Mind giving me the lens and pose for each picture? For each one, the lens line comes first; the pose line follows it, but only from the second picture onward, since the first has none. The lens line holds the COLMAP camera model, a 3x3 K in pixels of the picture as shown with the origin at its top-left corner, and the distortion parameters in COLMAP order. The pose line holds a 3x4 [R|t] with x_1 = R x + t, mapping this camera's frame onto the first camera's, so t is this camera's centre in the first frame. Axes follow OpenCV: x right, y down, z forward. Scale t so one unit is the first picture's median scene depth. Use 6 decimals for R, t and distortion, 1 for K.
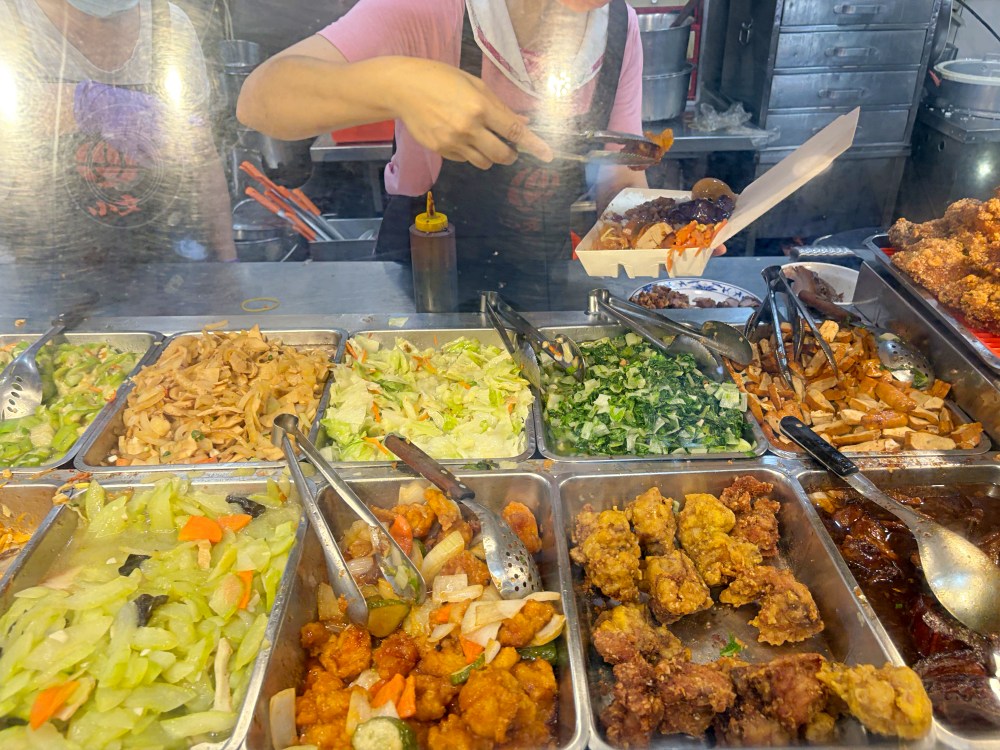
lens RADIAL K [[759.4, 0, 502.3], [0, 759.4, 372.7], [0, 0, 1]] dist [0.055293, -0.071775]
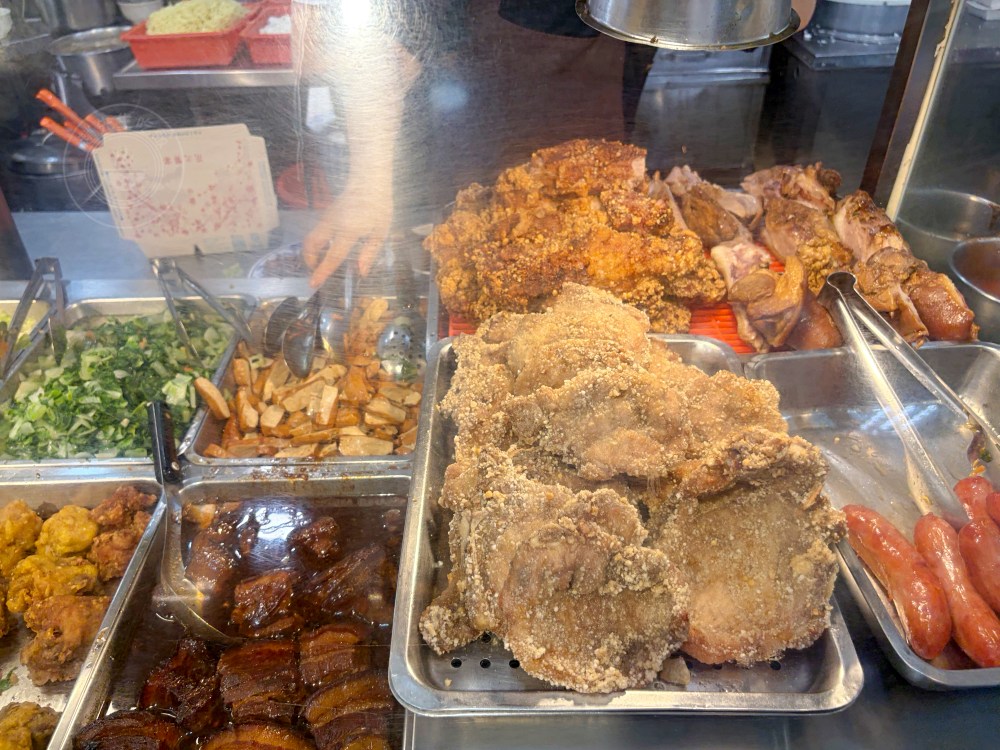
lens RADIAL K [[759.4, 0, 506.1], [0, 759.4, 368.2], [0, 0, 1]] dist [0.055293, -0.071775]
pose [[0.999678, 0.009181, -0.023655, 0.698618], [-0.006740, 0.994836, 0.101267, -0.090139], [0.024462, -0.101075, 0.994578, 0.097770]]
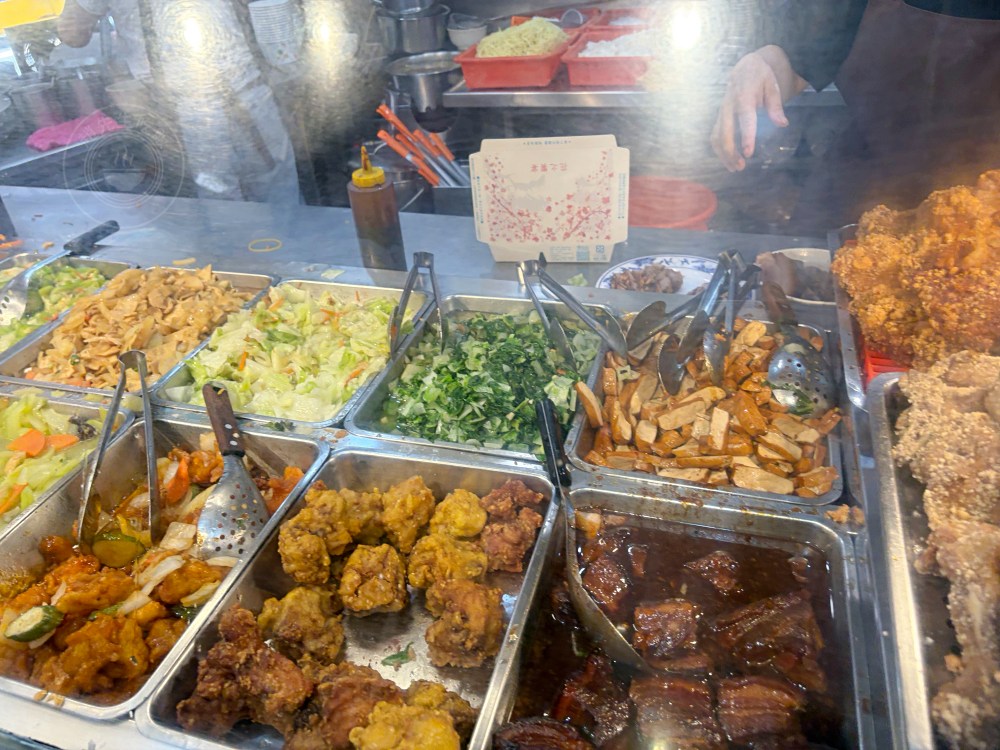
lens RADIAL K [[759.4, 0, 502.4], [0, 759.4, 367.6], [0, 0, 1]] dist [0.055293, -0.071775]
pose [[0.942558, 0.131878, -0.306908, 0.496730], [-0.112406, 0.990407, 0.080362, -0.061926], [0.314562, -0.041248, 0.948340, 0.120068]]
